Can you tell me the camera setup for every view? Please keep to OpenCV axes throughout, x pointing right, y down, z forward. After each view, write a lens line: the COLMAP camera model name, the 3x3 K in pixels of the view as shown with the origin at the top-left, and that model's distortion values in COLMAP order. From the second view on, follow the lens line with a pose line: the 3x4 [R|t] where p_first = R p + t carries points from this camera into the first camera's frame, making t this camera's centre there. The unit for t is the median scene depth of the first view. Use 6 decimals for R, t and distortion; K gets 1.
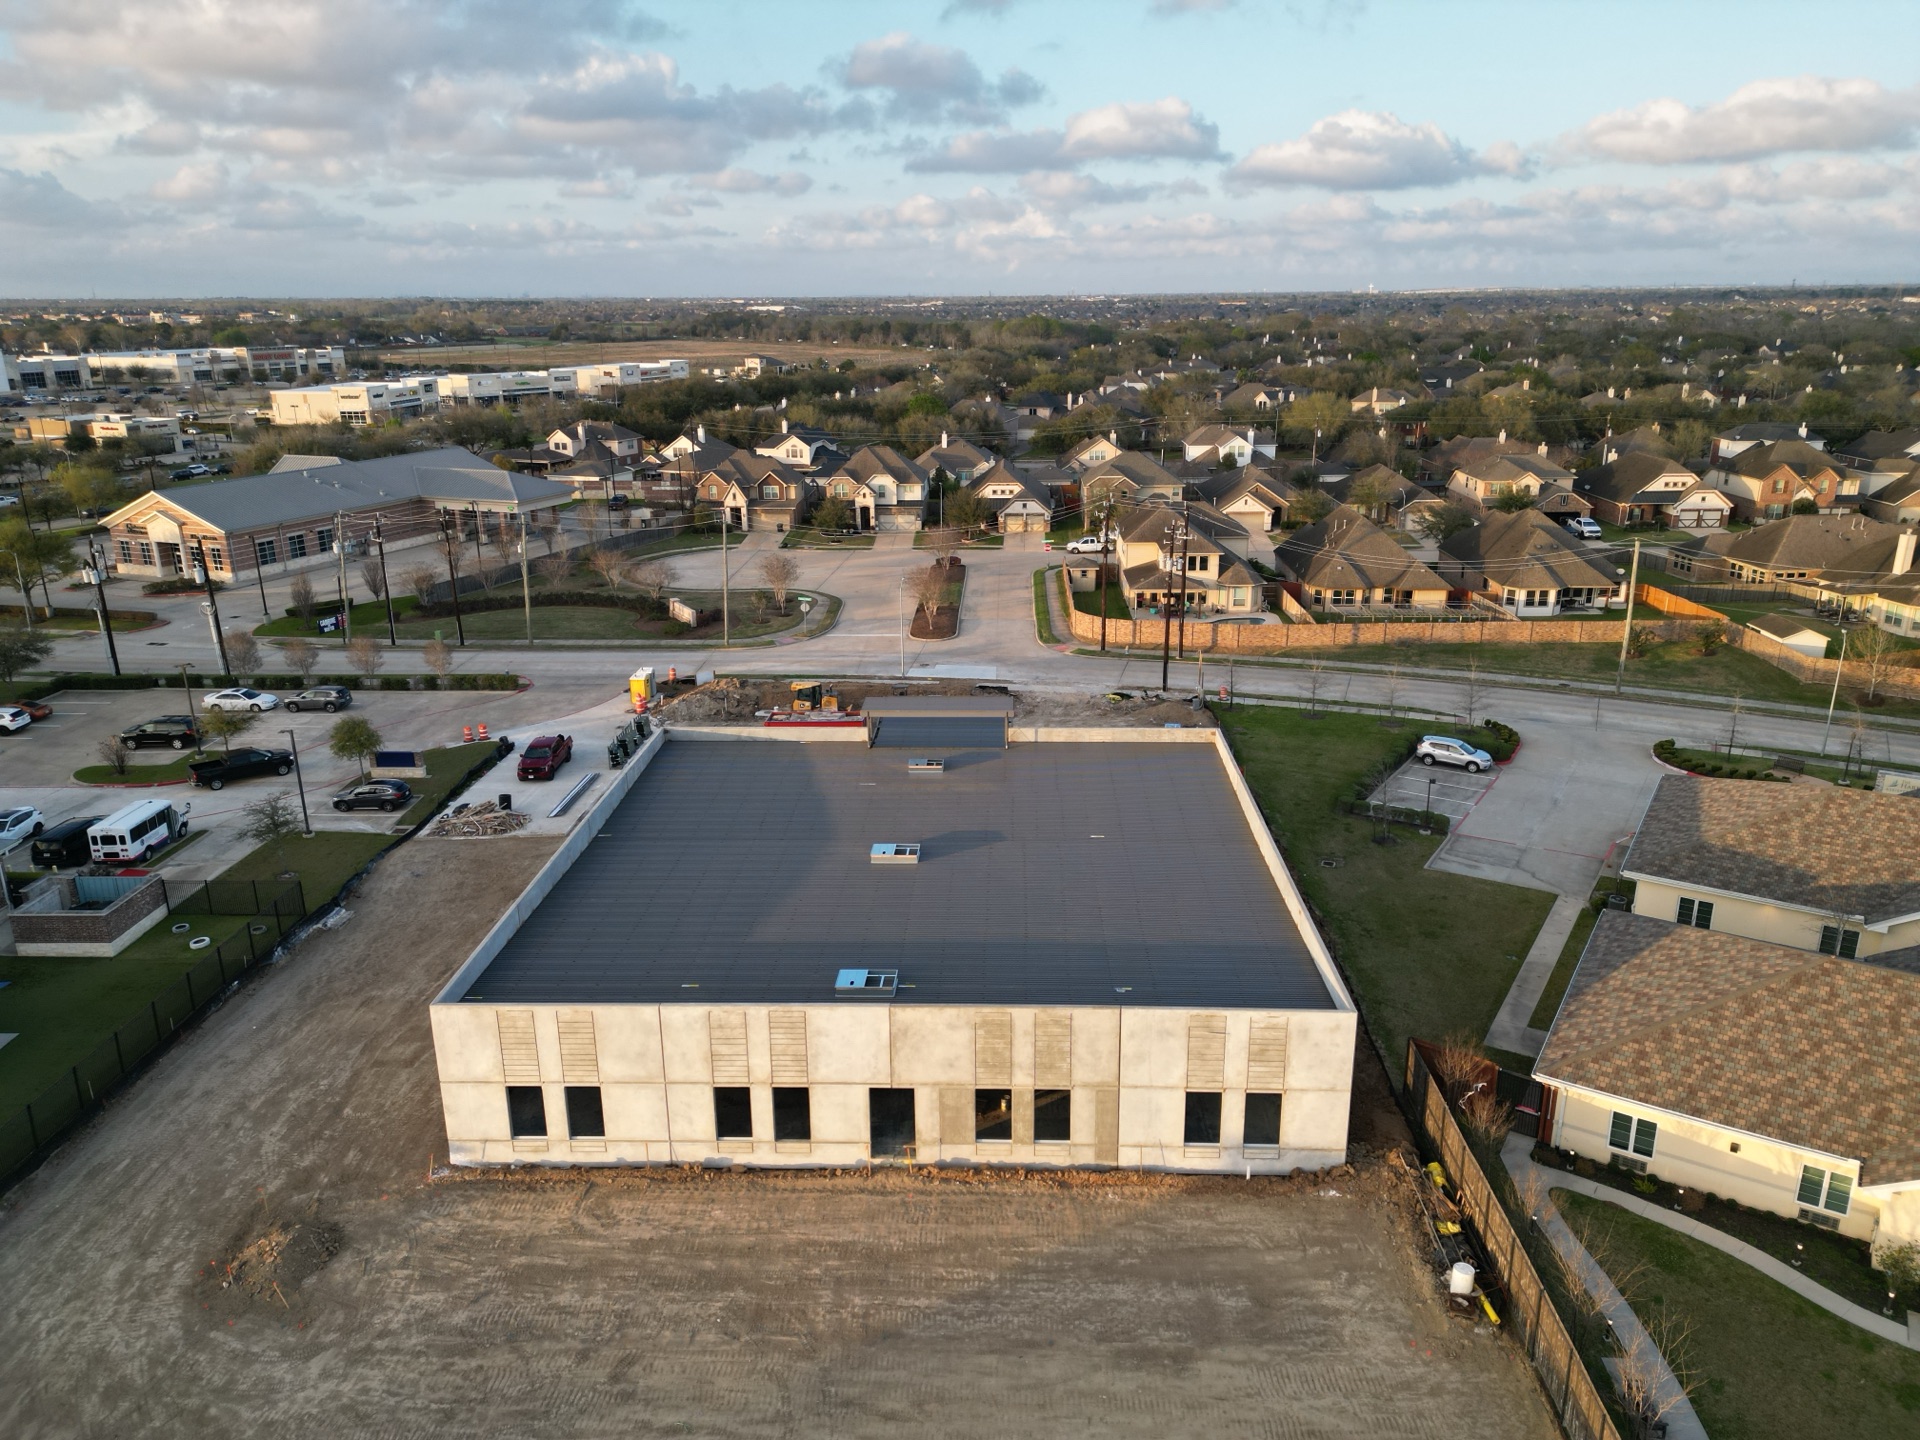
lens RADIAL K [[1341.7, 0, 966.5], [0, 1341.7, 717.1], [0, 0, 1]] dist [0.080942, -0.082158]
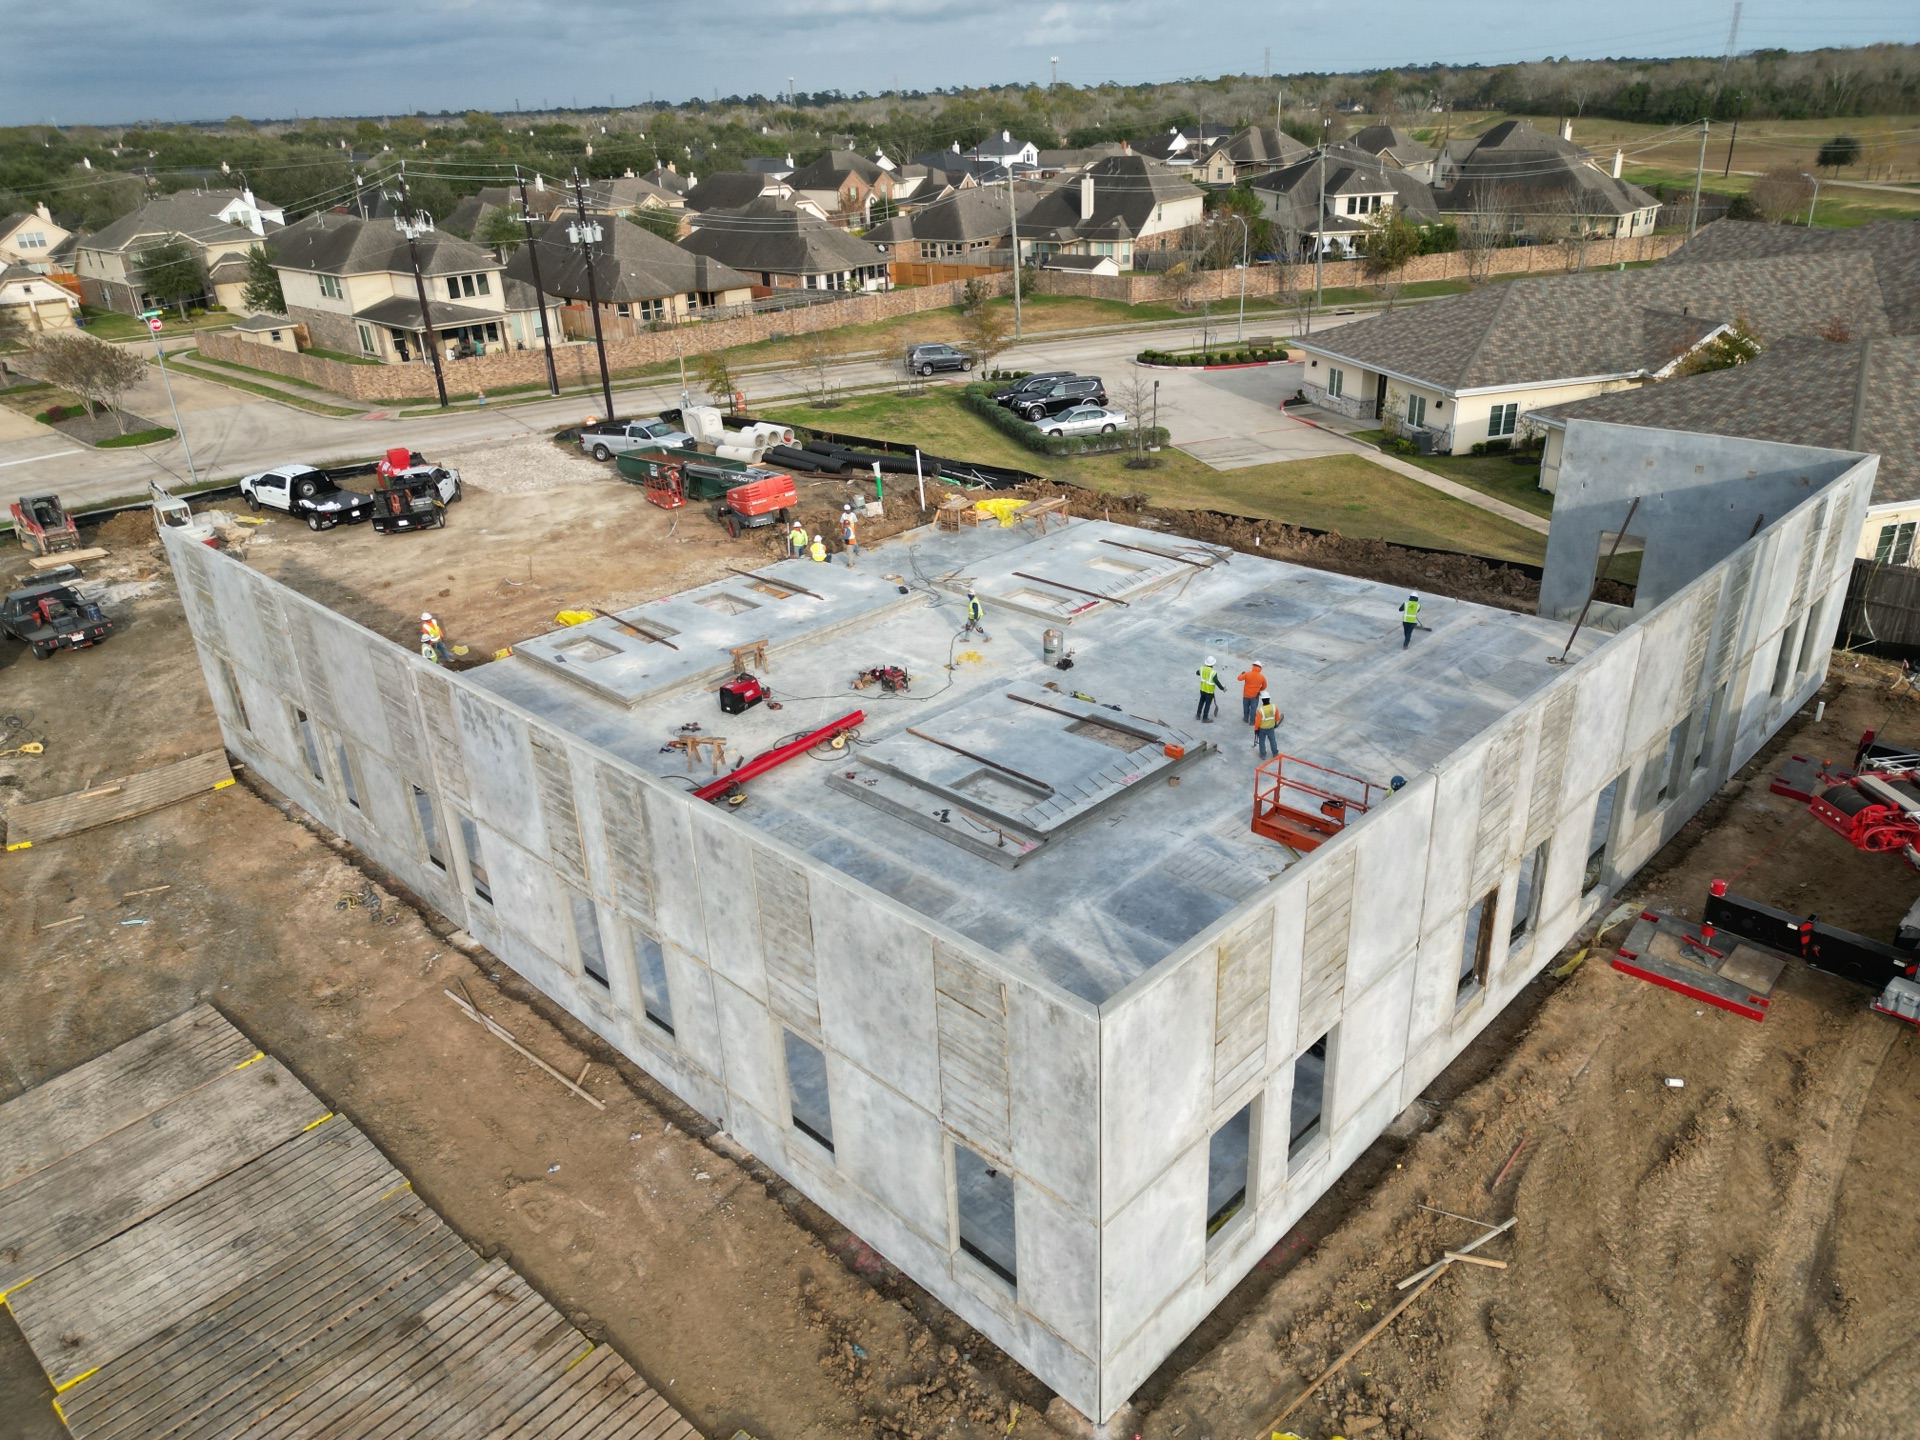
lens RADIAL K [[1341.7, 0, 966.5], [0, 1341.7, 717.1], [0, 0, 1]] dist [0.080942, -0.082158]
pose [[0.675059, -0.322541, 0.663523, -0.646830], [0.250626, 0.946143, 0.204940, 0.074090], [-0.693889, 0.027950, 0.719539, 0.840987]]
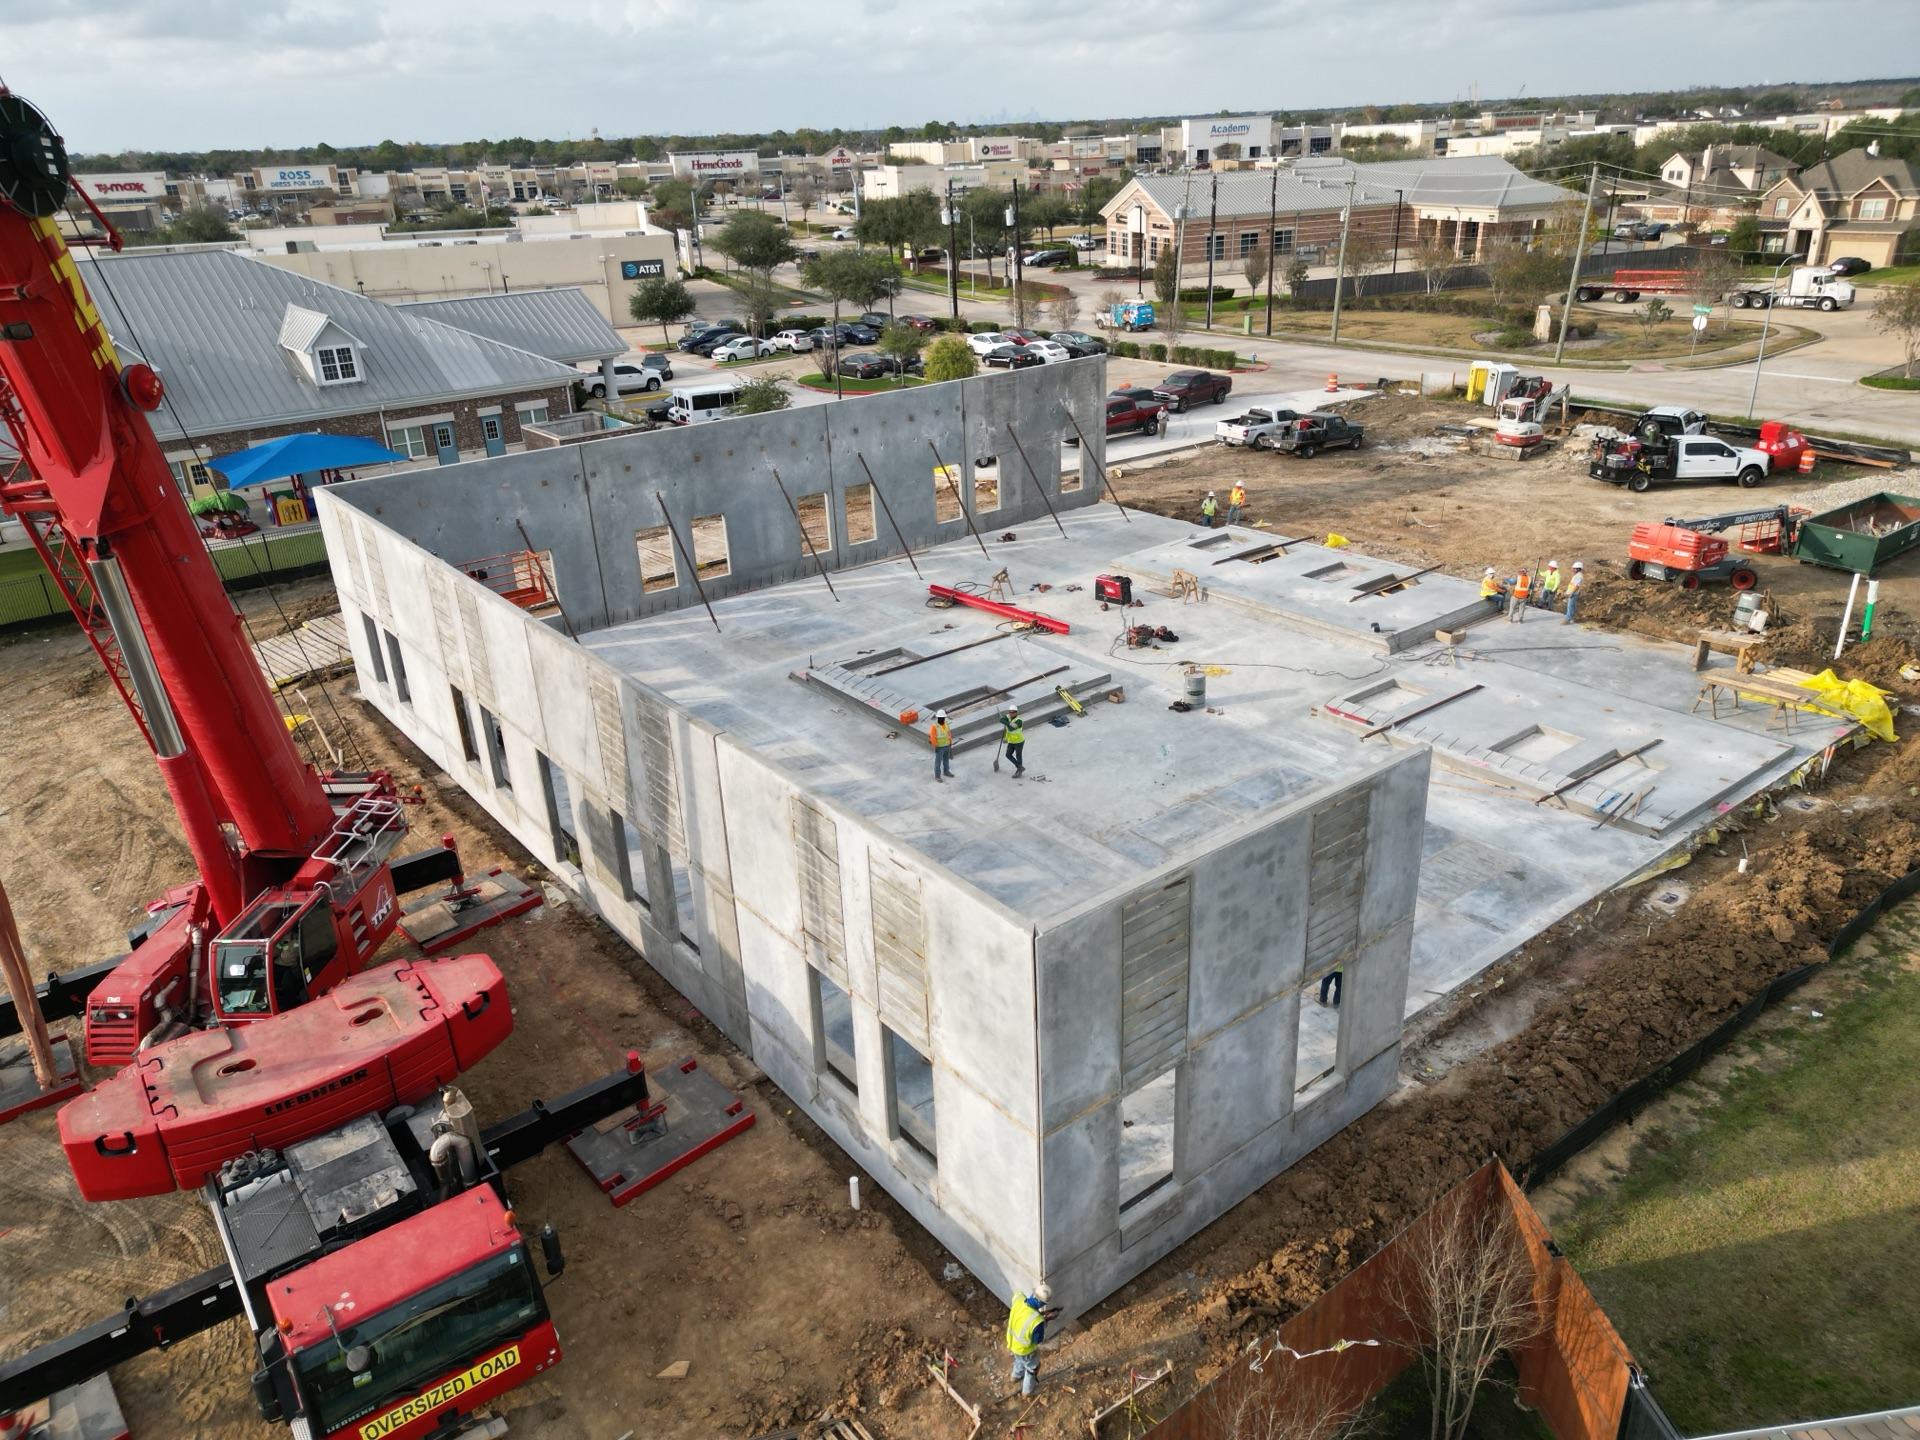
lens RADIAL K [[1341.7, 0, 966.5], [0, 1341.7, 717.1], [0, 0, 1]] dist [0.080942, -0.082158]
pose [[0.643099, 0.289616, -0.708905, 0.537363], [-0.196826, 0.957139, 0.212474, 0.098180], [0.740057, 0.002890, 0.672538, 0.785423]]
